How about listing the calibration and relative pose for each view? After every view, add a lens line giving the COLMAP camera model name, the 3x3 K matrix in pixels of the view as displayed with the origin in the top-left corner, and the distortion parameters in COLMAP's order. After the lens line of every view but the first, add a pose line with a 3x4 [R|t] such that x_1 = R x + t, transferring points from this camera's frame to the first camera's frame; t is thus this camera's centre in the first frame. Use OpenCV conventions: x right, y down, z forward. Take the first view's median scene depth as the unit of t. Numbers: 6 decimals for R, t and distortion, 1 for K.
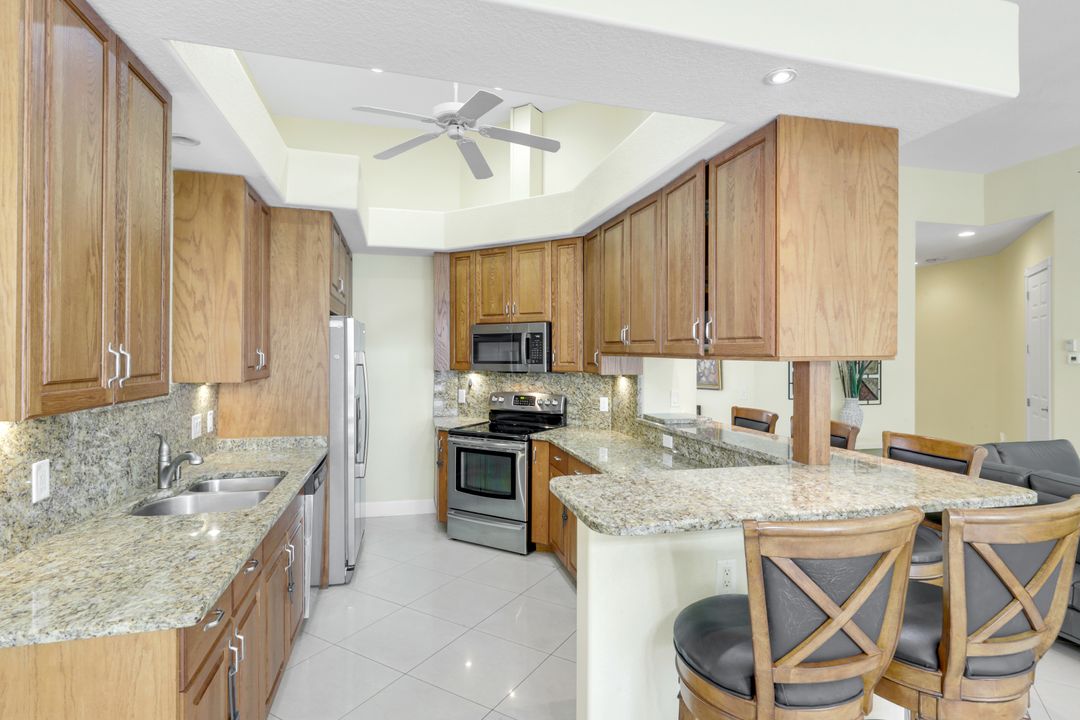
lens RADIAL K [[549.6, 0, 542.8], [0, 549.6, 353.6], [0, 0, 1]] dist [-0.004711, 0.001700]
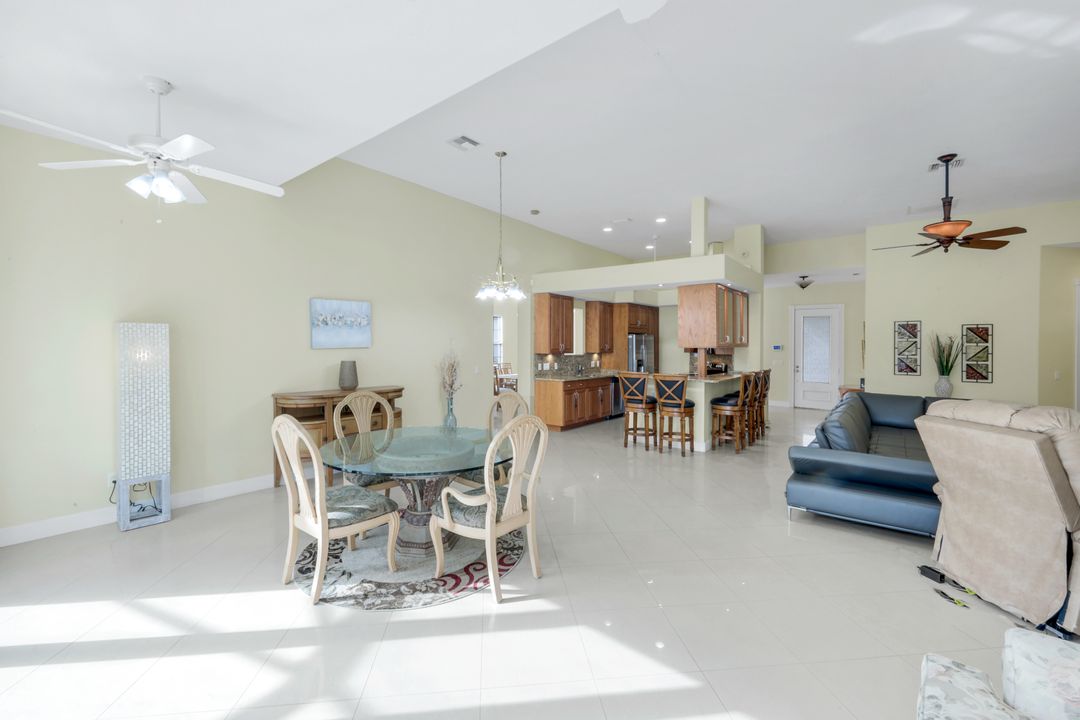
lens RADIAL K [[441.4, 0, 541.5], [0, 441.4, 342.9], [0, 0, 1]] dist [0.000168, -0.000569]
pose [[0.609525, -0.002345, -0.792763, 2.252532], [-0.003847, 0.999975, -0.005915, 0.001902], [0.792757, 0.006655, 0.609501, -1.663216]]
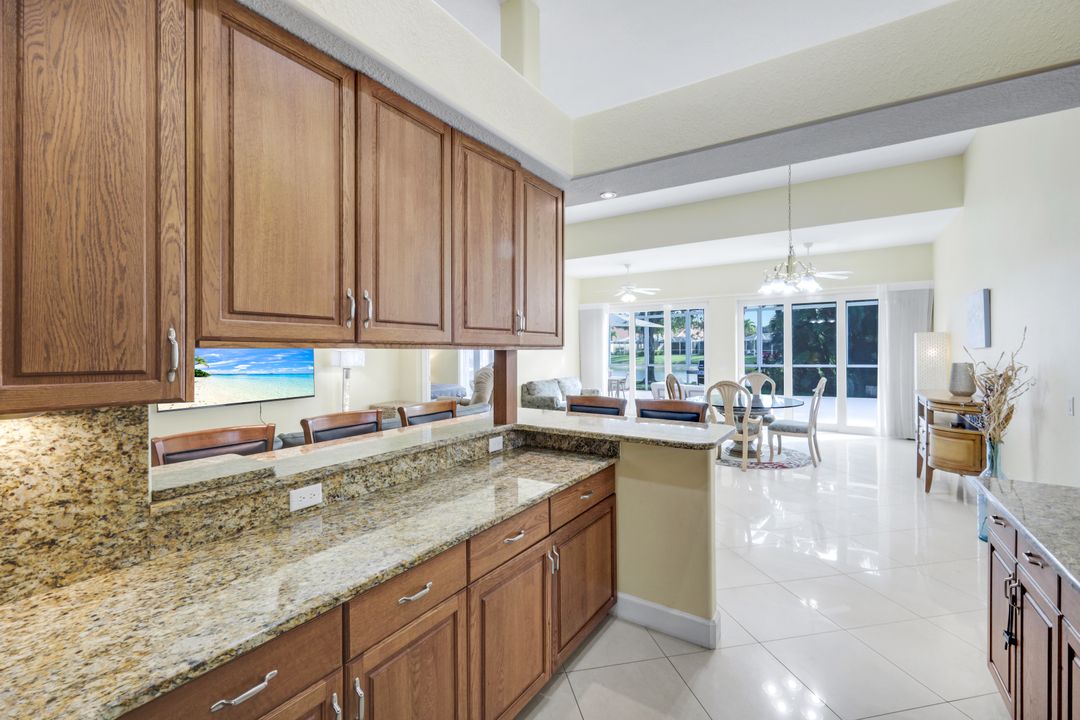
lens RADIAL K [[480.6, 0, 537.6], [0, 480.6, 349.8], [0, 0, 1]] dist [-0.000856, 0.000066]
pose [[-0.682832, 0.002618, 0.730571, -0.479103], [0.004318, 0.999991, 0.000452, 0.012765], [-0.730563, 0.003464, -0.682836, 1.855729]]
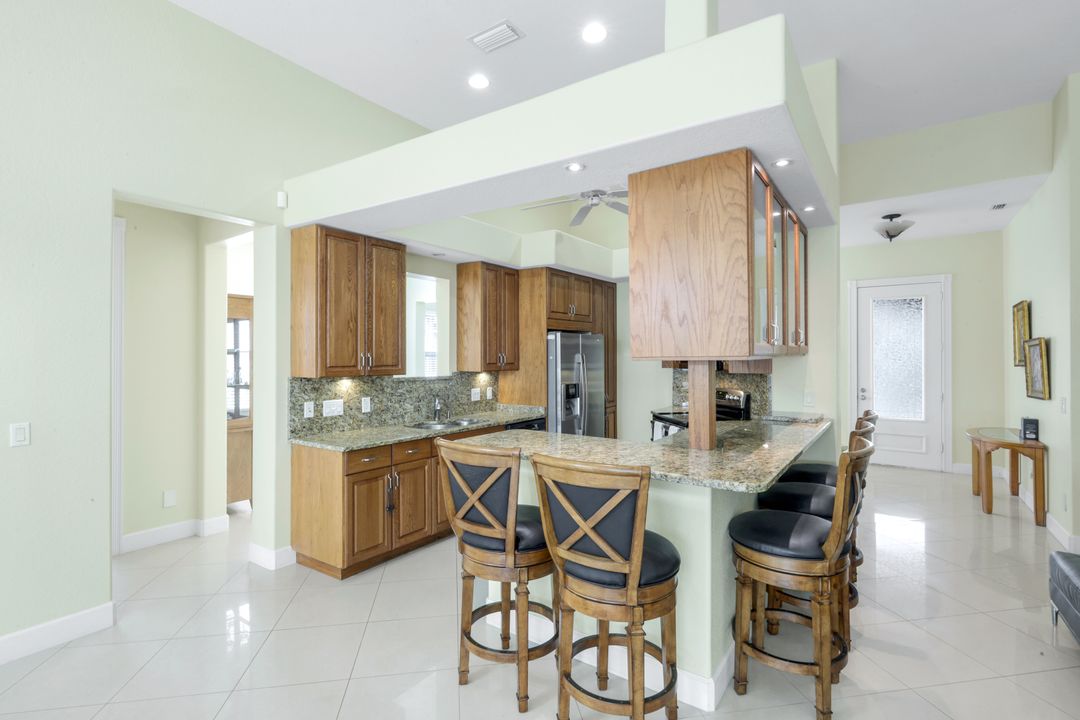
lens RADIAL K [[507.9, 0, 537.2], [0, 507.9, 356.2], [0, 0, 1]] dist [-0.003020, 0.000193]
pose [[0.648429, -0.004274, -0.761263, 1.156512], [0.007133, 0.999974, 0.000462, 0.000583], [0.761241, -0.005730, 0.648443, 0.031728]]
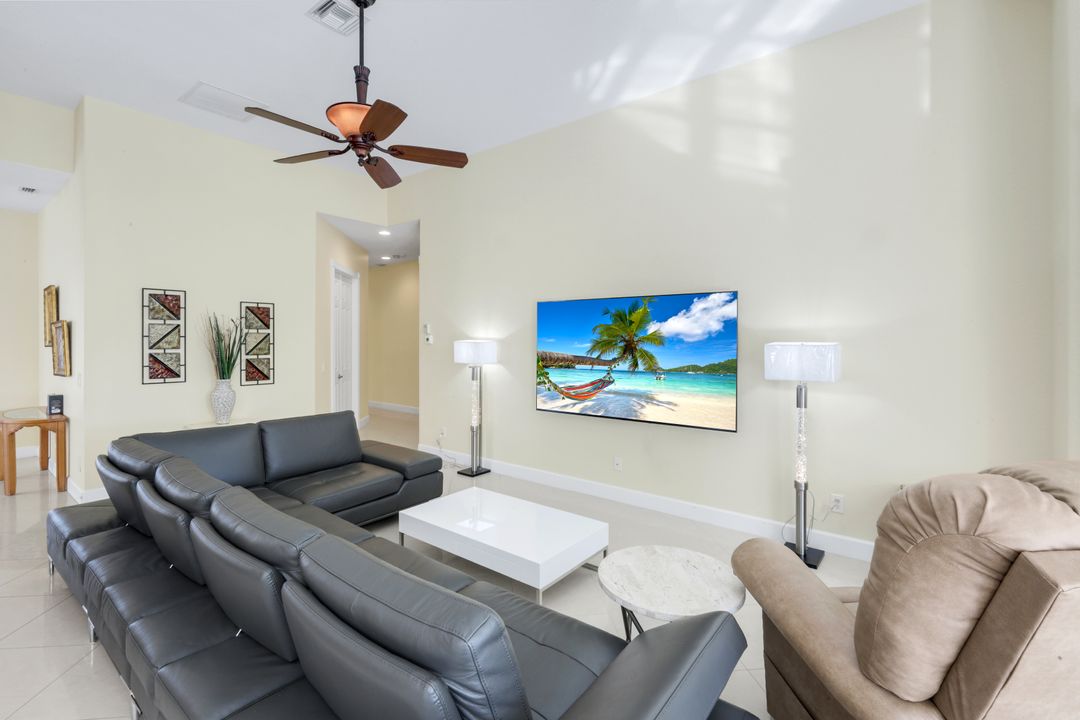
lens RADIAL K [[480.6, 0, 535.6], [0, 480.6, 341.9], [0, 0, 1]] dist [-0.000856, 0.000066]
pose [[0.796470, -0.002671, 0.604672, 1.298491], [-0.004865, 0.999930, 0.010825, 0.003874], [-0.604658, -0.011564, 0.796401, -0.060485]]
